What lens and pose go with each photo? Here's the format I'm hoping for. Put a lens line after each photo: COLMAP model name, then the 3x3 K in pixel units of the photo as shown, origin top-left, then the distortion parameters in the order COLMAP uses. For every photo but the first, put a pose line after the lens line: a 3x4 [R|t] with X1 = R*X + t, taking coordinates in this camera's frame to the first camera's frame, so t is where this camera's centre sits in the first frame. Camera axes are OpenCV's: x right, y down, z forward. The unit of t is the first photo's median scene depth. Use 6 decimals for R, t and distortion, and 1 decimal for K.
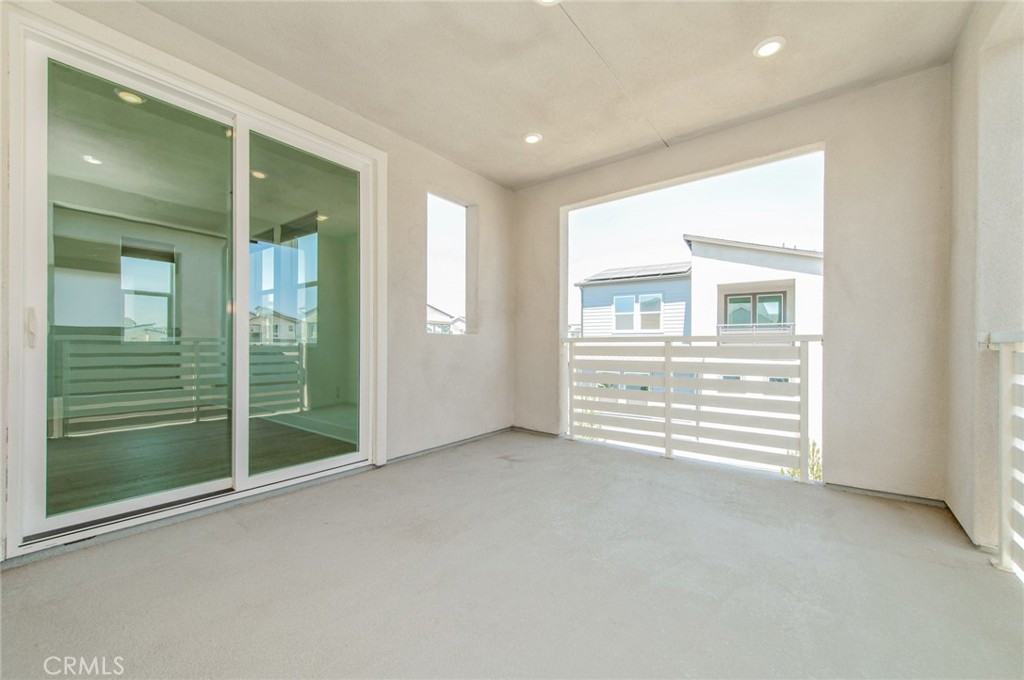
lens RADIAL K [[408.3, 0, 513.7], [0, 408.3, 344.4], [0, 0, 1]] dist [0.017732, -0.000015]
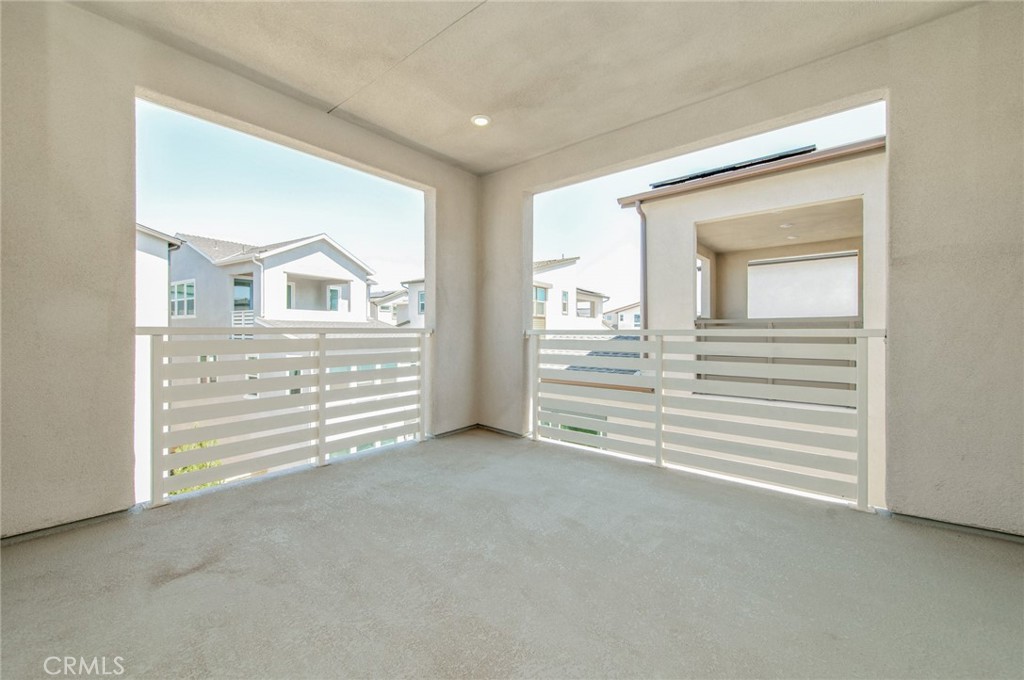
lens RADIAL K [[402.1, 0, 512.9], [0, 402.1, 342.8], [0, 0, 1]] dist [0.016296, -0.004324]
pose [[0.030408, -0.029871, 0.999091, -0.525997], [-0.000642, 0.999553, 0.029905, -0.014968], [-0.999537, -0.001551, 0.030375, 0.631789]]
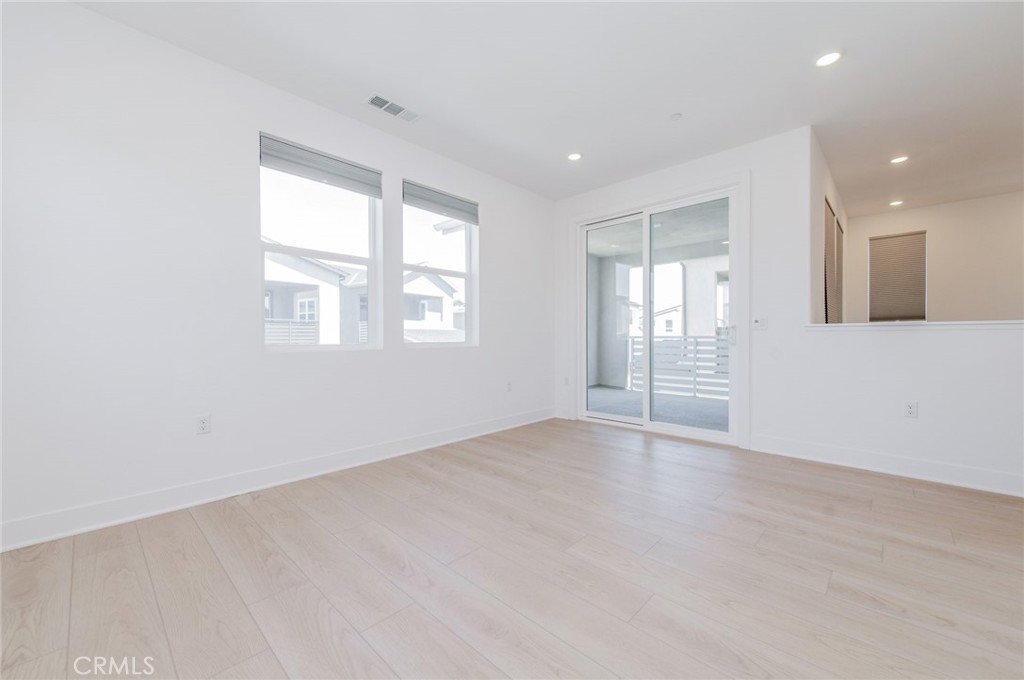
lens RADIAL K [[402.1, 0, 512.9], [0, 402.1, 342.8], [0, 0, 1]] dist [0.016296, -0.004324]
pose [[0.099600, -0.015779, 0.994902, -2.014702], [0.000484, 0.999875, 0.015809, -0.015413], [-0.995027, -0.001093, 0.099595, 1.140449]]
